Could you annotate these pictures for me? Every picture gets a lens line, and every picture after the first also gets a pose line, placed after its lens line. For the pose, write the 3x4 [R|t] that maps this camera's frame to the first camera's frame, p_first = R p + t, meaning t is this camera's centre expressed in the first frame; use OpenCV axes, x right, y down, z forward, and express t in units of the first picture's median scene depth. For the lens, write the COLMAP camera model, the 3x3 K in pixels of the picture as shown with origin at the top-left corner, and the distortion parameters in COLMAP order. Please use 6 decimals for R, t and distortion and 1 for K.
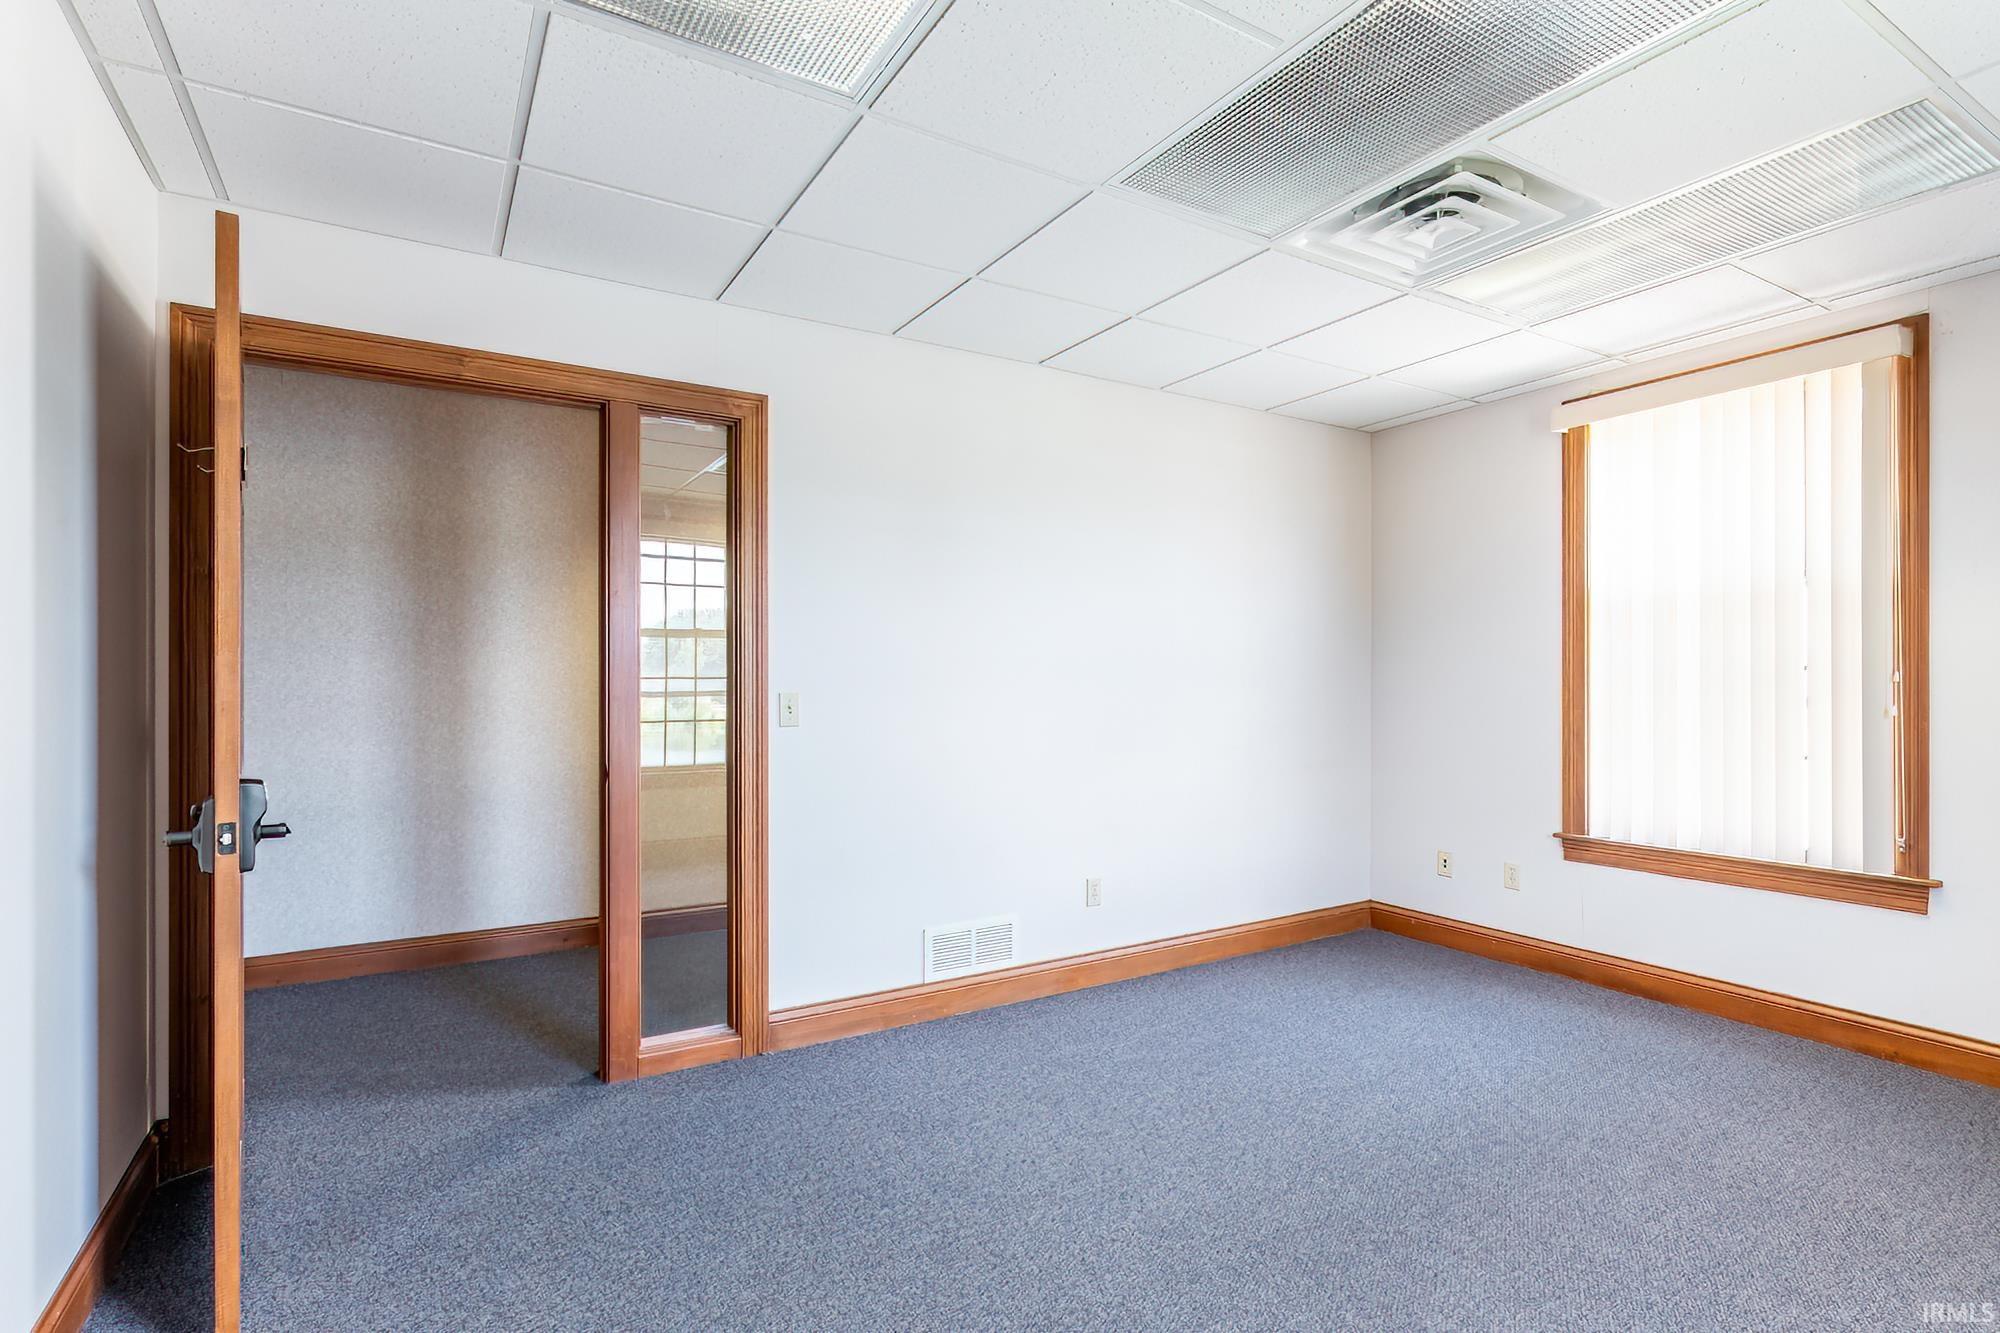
lens RADIAL K [[985.0, 0, 1000.0], [0, 985.0, 666.5], [0, 0, 1]] dist [0.009923, -0.000658]
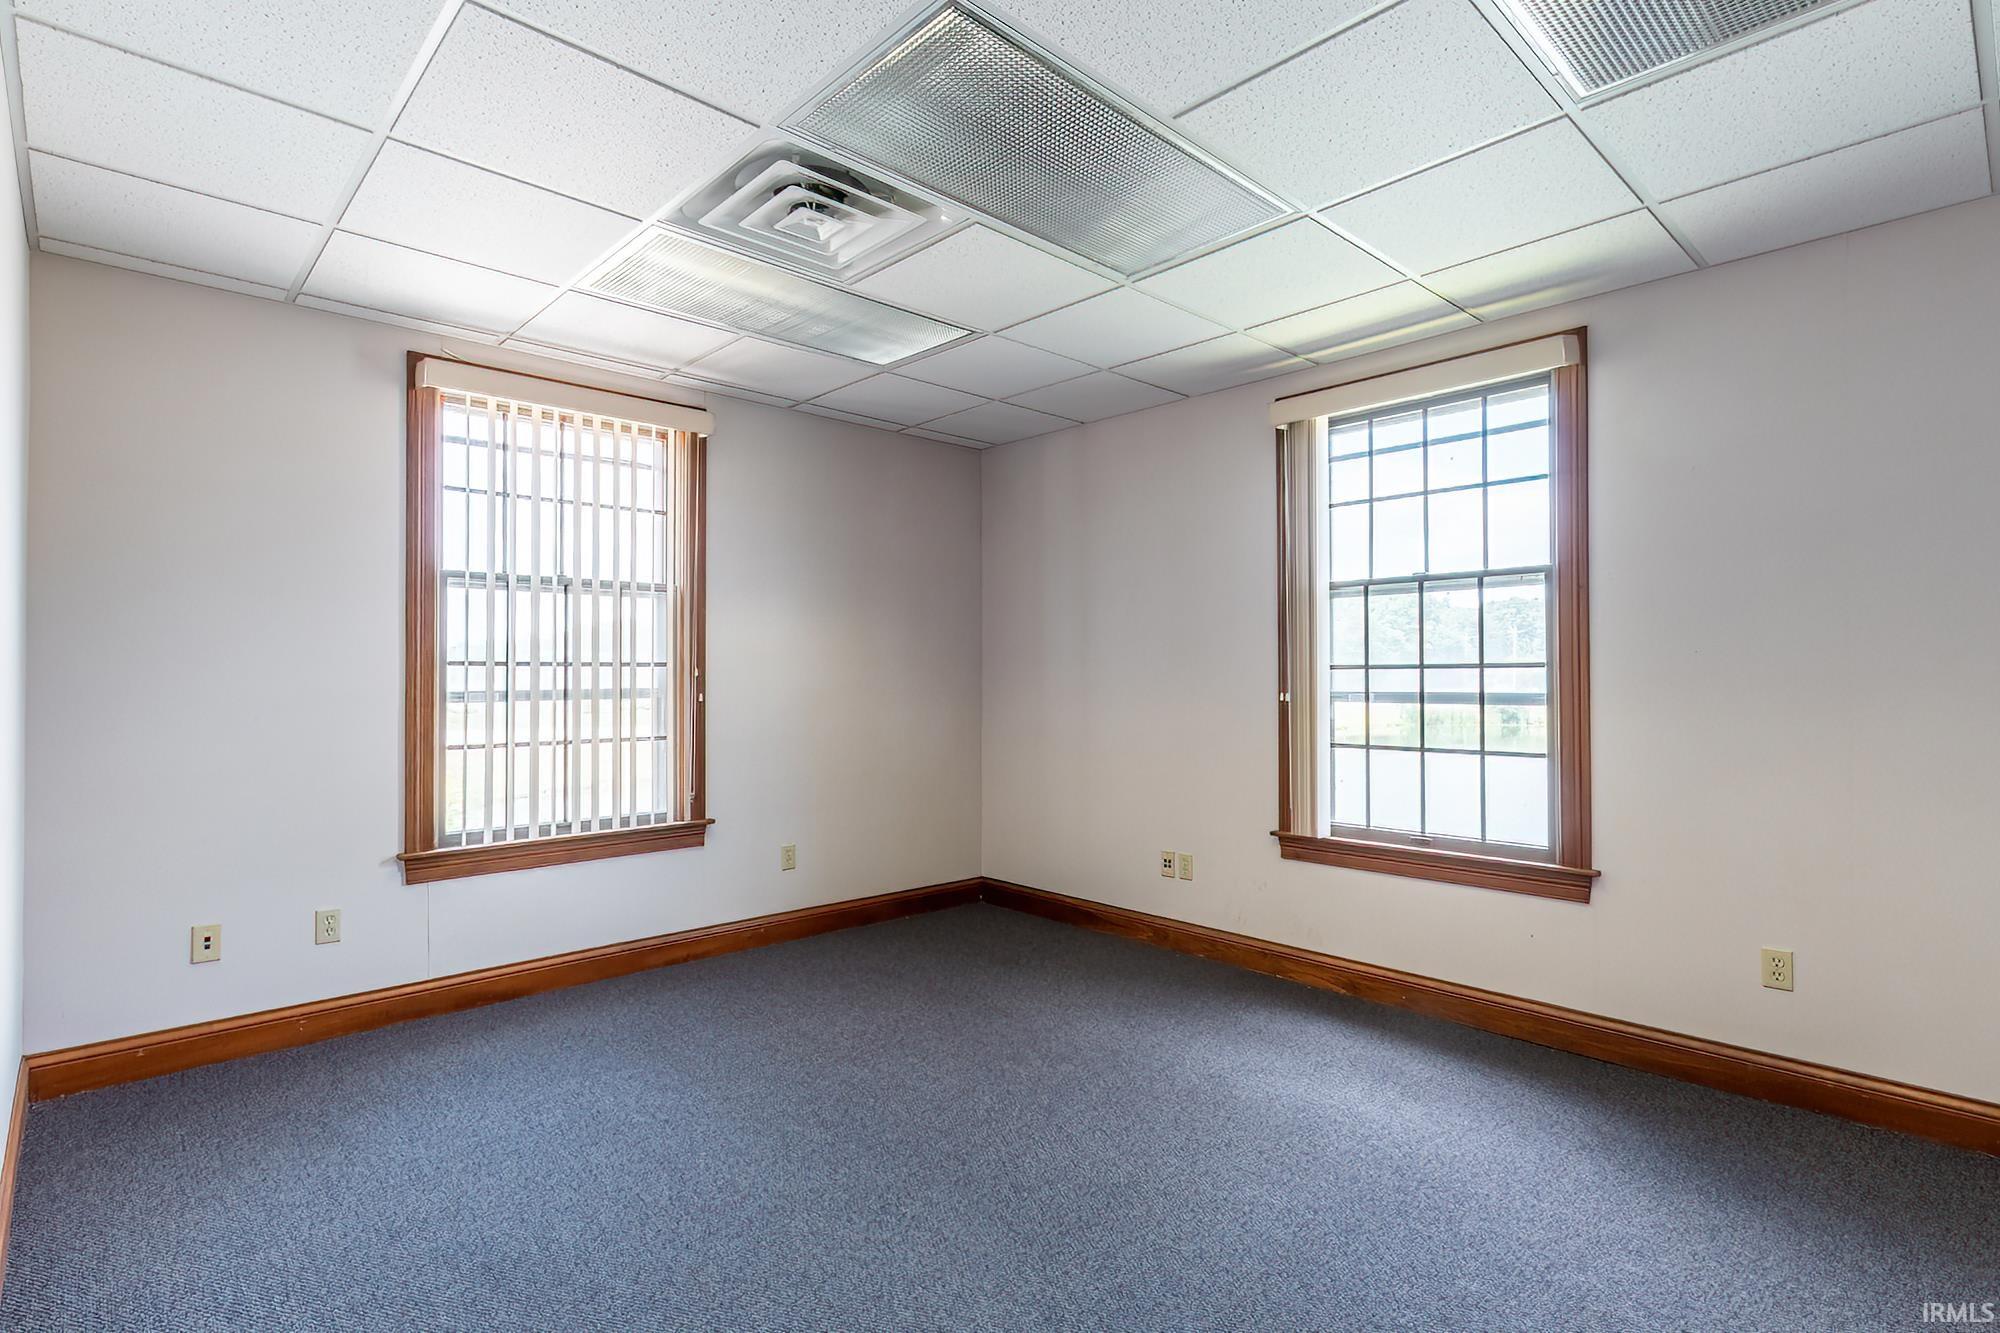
lens RADIAL K [[975.2, 0, 995.6], [0, 975.2, 657.9], [0, 0, 1]] dist [0.001180, -0.000222]
pose [[-0.200553, 0.017195, 0.979532, -0.475587], [-0.010621, 0.999749, -0.019724, 0.012818], [-0.979625, -0.014359, -0.200320, 0.878914]]
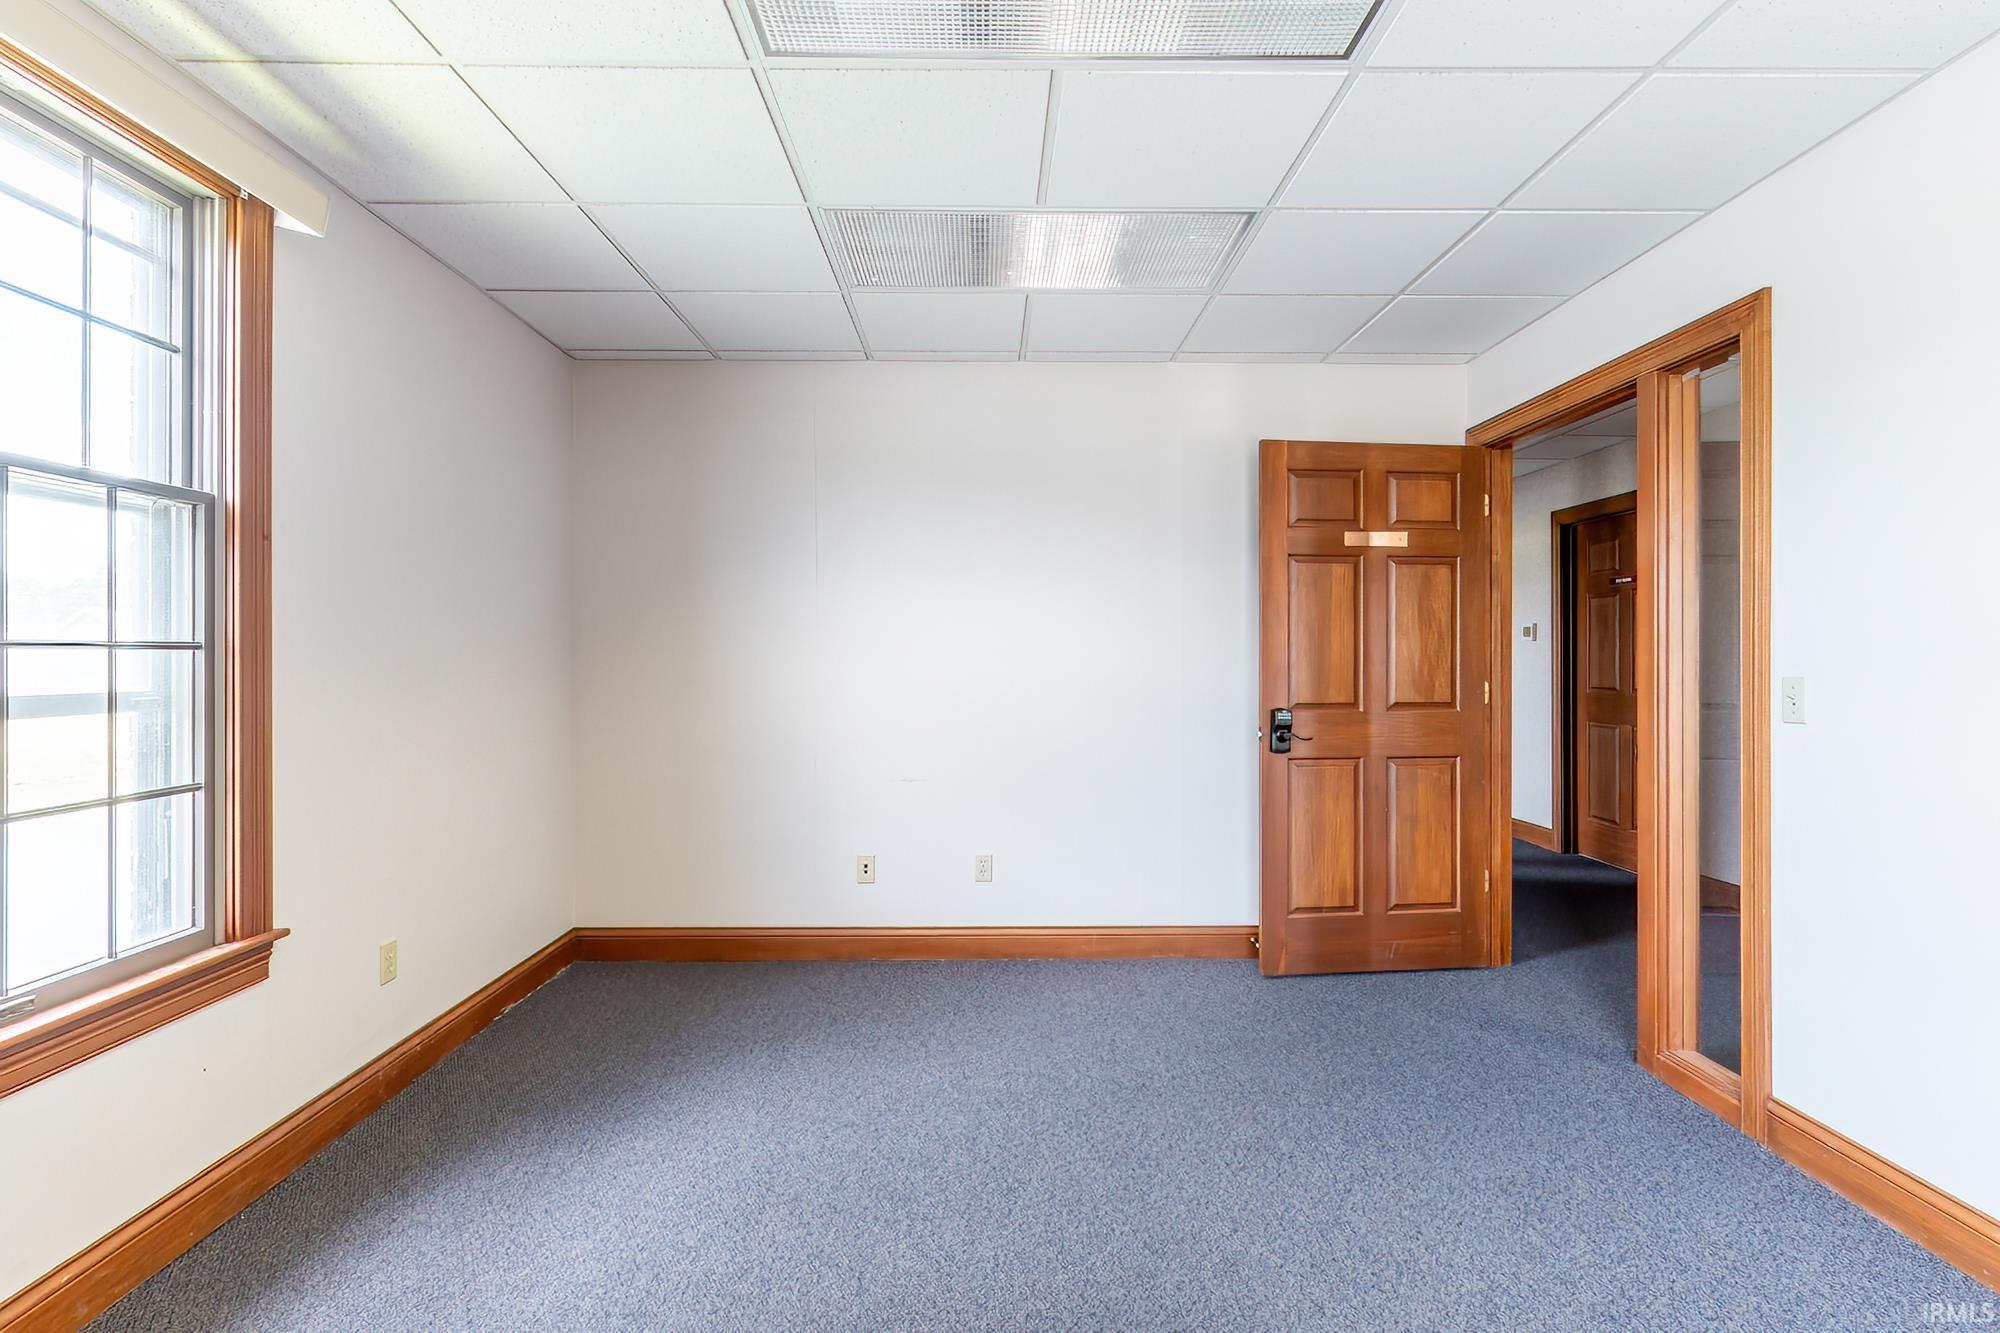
lens RADIAL K [[993.7, 0, 1000.0], [0, 993.7, 666.5], [0, 0, 1]] dist [0.033939, -0.000041]
pose [[-0.517518, 0.004757, -0.855659, 0.771886], [0.010377, 0.999946, -0.000718, 0.013043], [0.855609, -0.009251, -0.517540, 0.936990]]
